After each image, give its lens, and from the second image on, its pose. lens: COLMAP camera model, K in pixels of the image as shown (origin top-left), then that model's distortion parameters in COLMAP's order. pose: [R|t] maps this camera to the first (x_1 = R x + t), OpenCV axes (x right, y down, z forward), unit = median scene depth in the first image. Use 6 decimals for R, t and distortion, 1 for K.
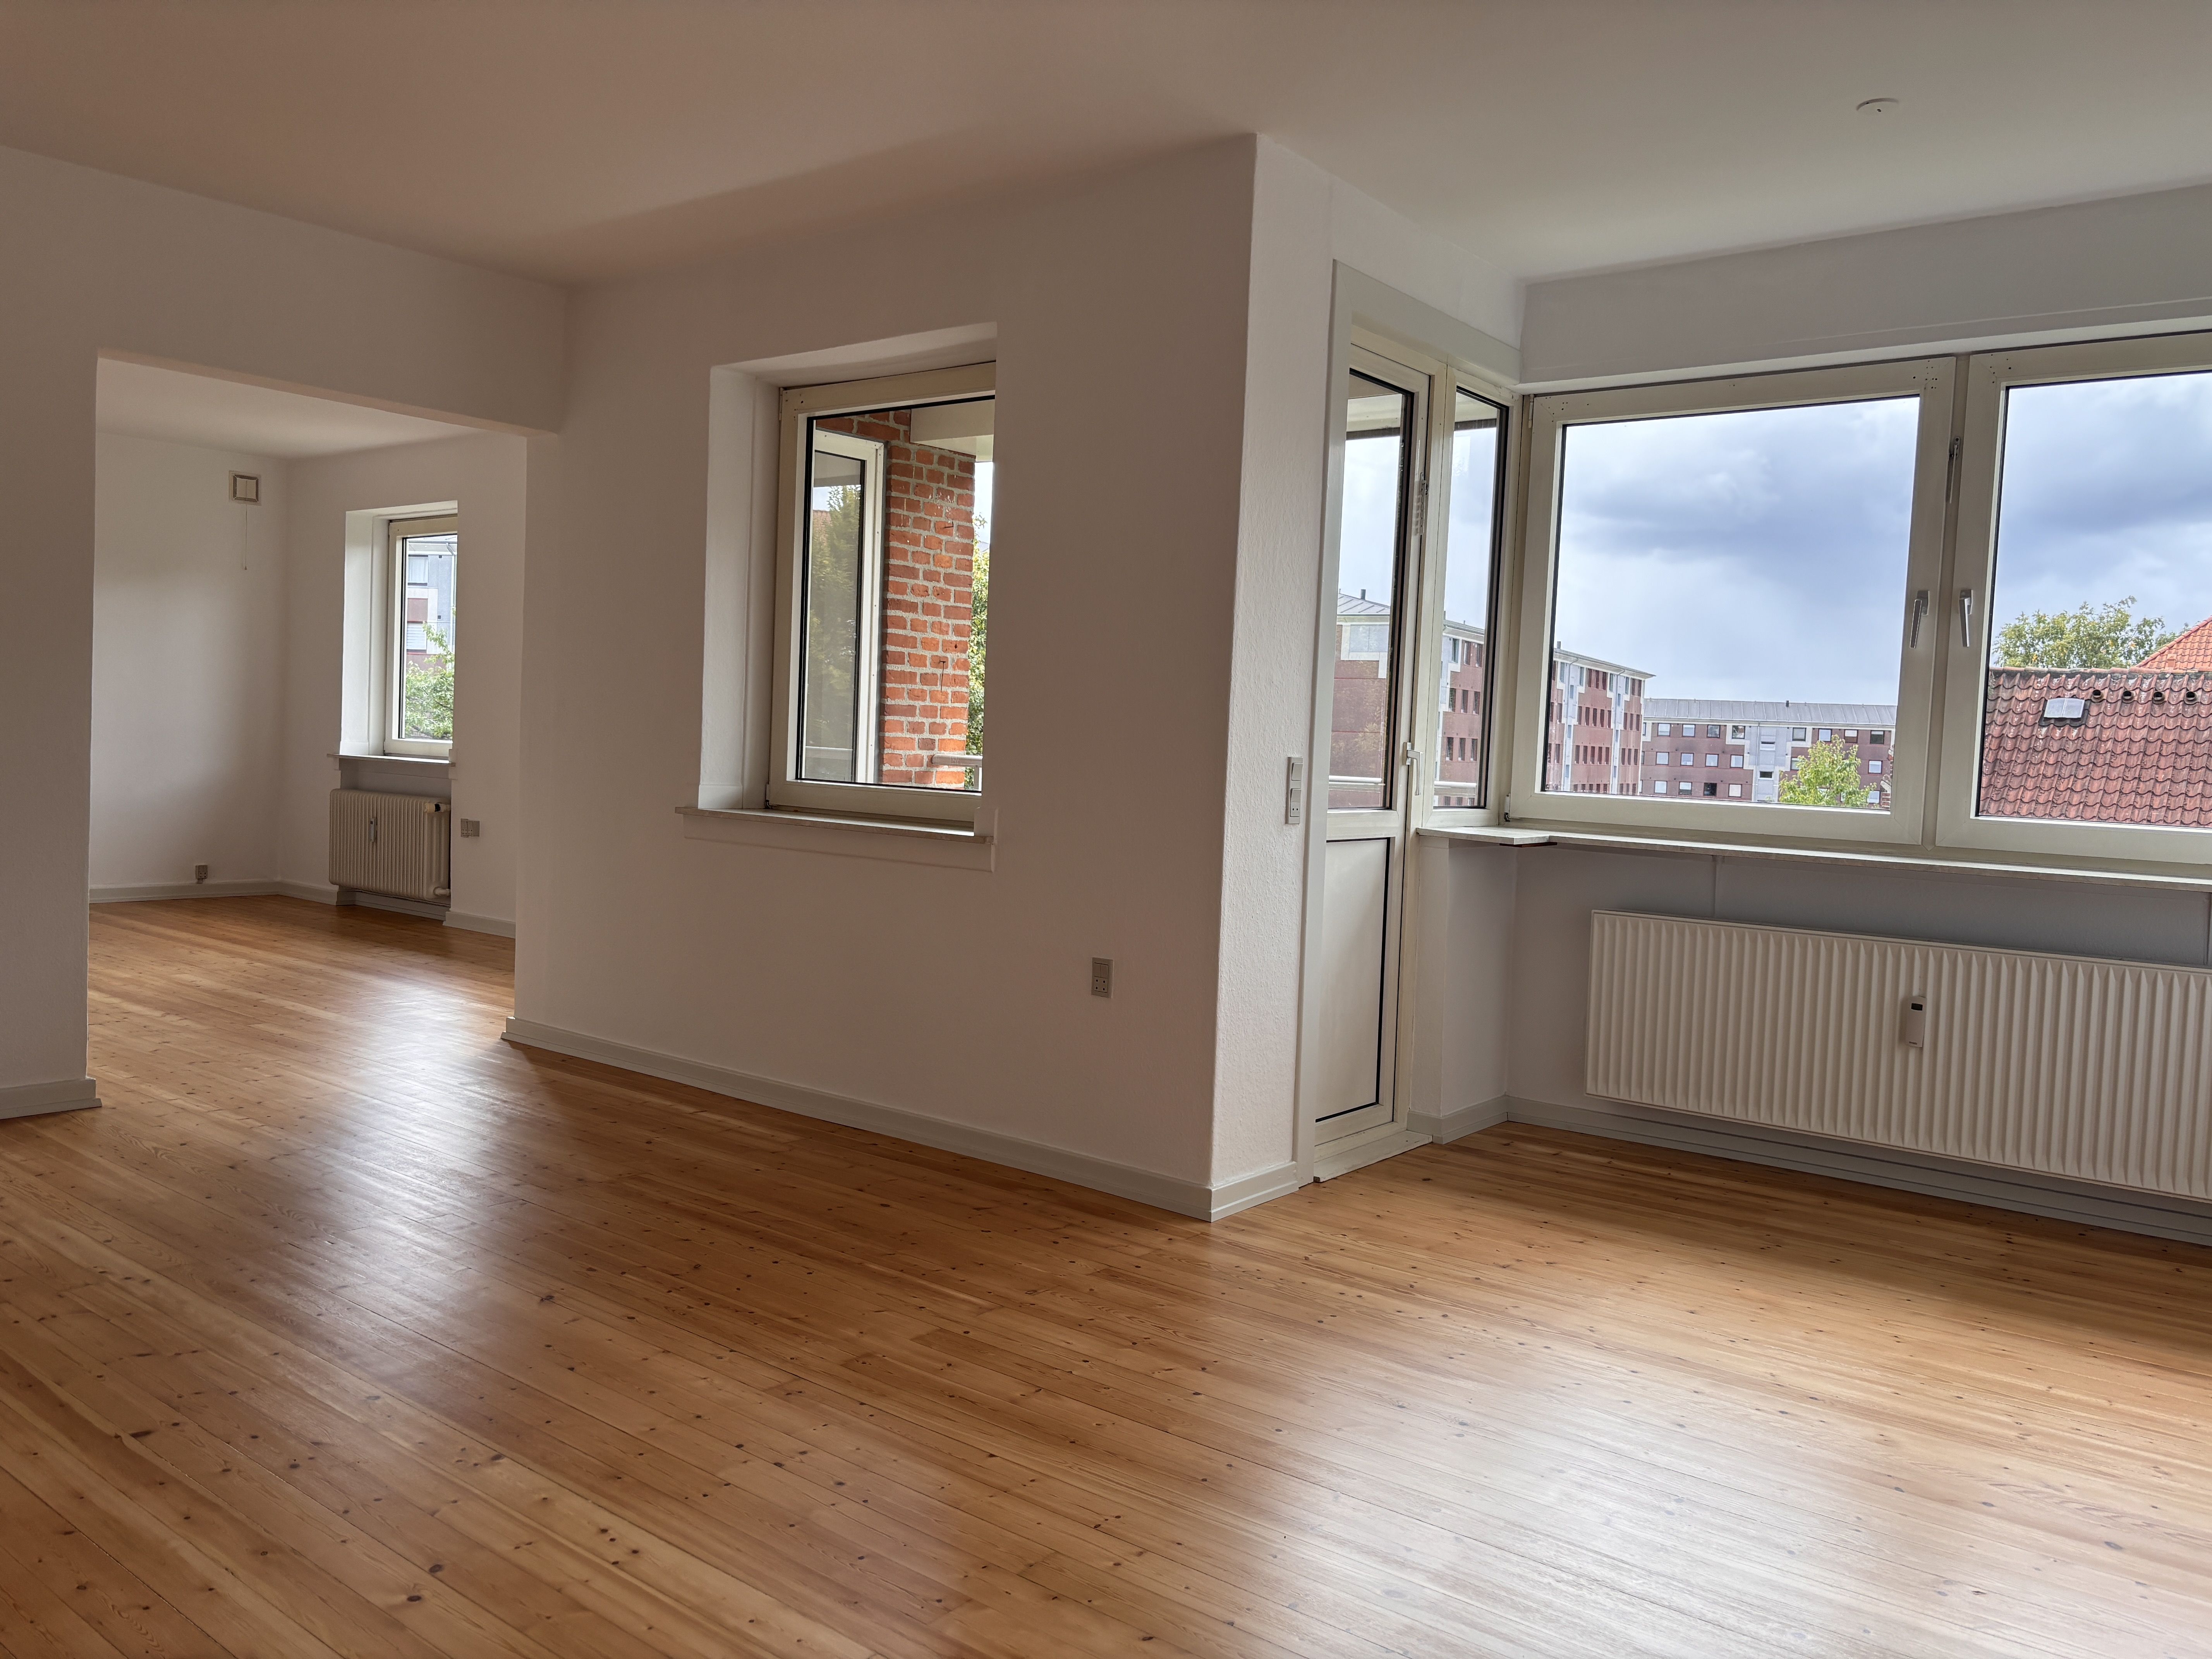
lens RADIAL K [[1709.8, 0, 1106.0], [0, 1709.8, 829.5], [0, 0, 1]] dist [0.003516, -0.008162]
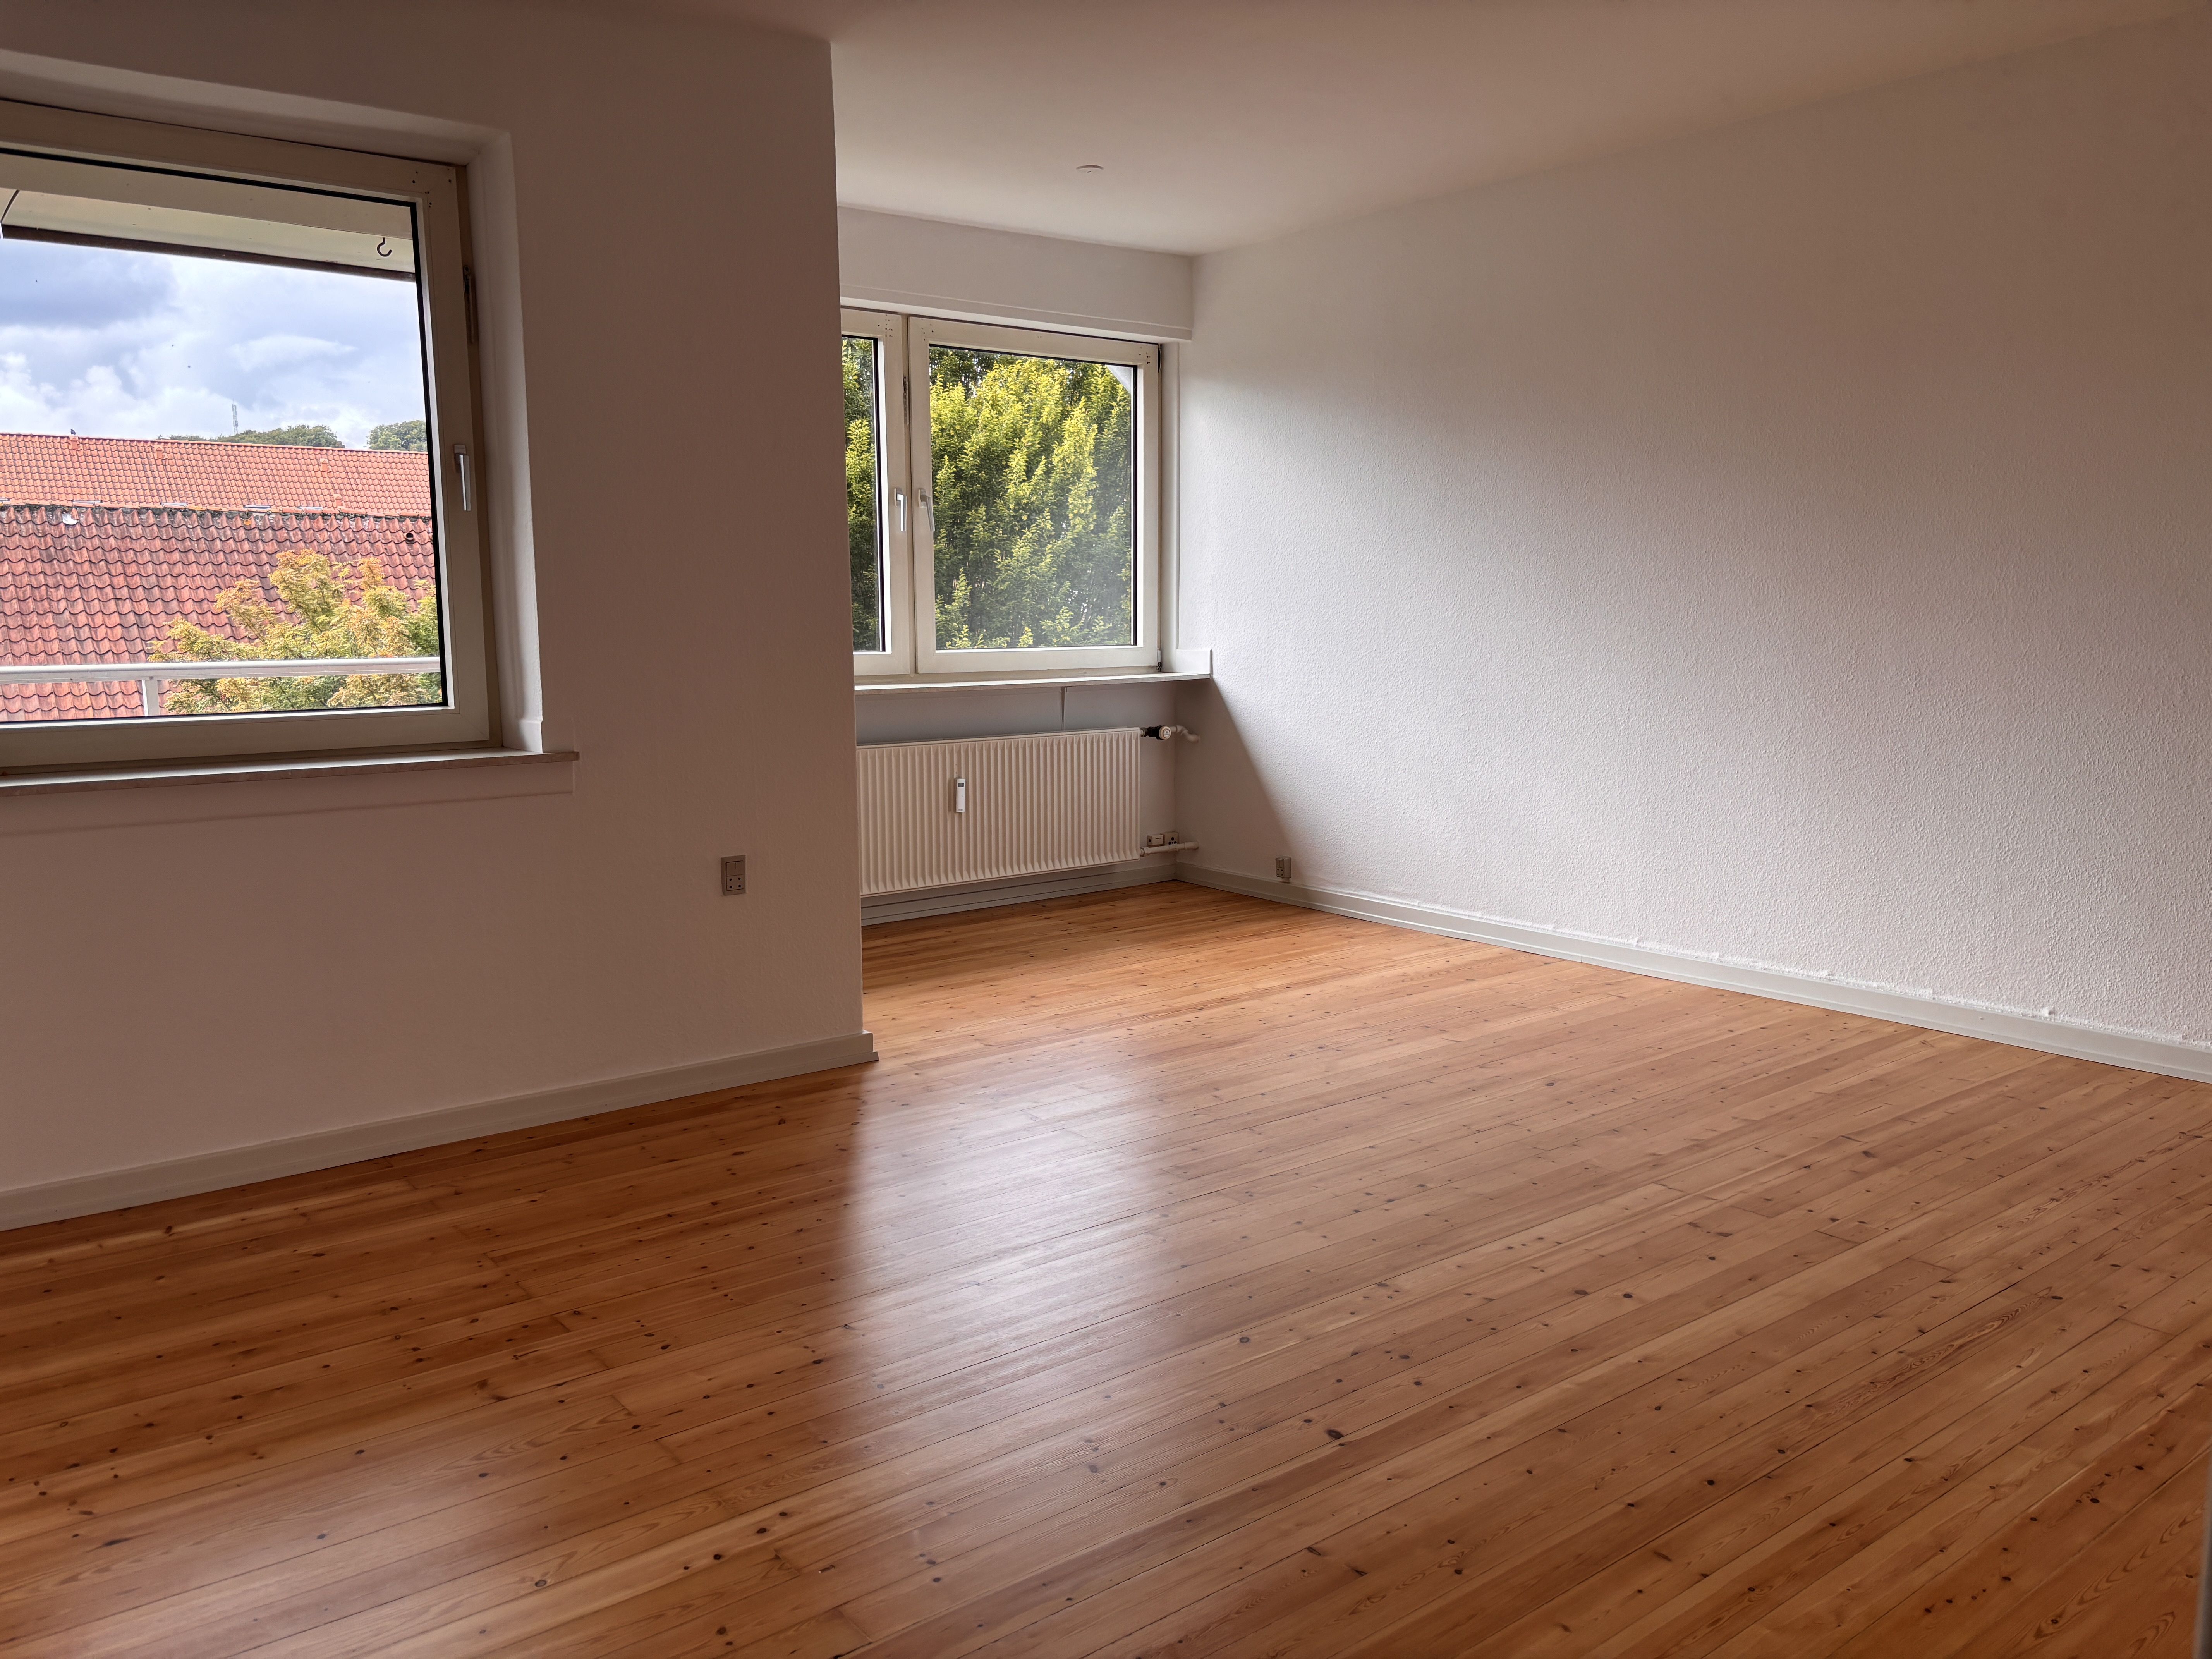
lens RADIAL K [[1709.8, 0, 1106.0], [0, 1709.8, 829.5], [0, 0, 1]] dist [0.003516, -0.008162]
pose [[0.224813, -0.171108, 0.959261, -0.934422], [0.072894, 0.984656, 0.158555, -0.083438], [-0.971672, 0.034279, 0.233836, 0.582988]]
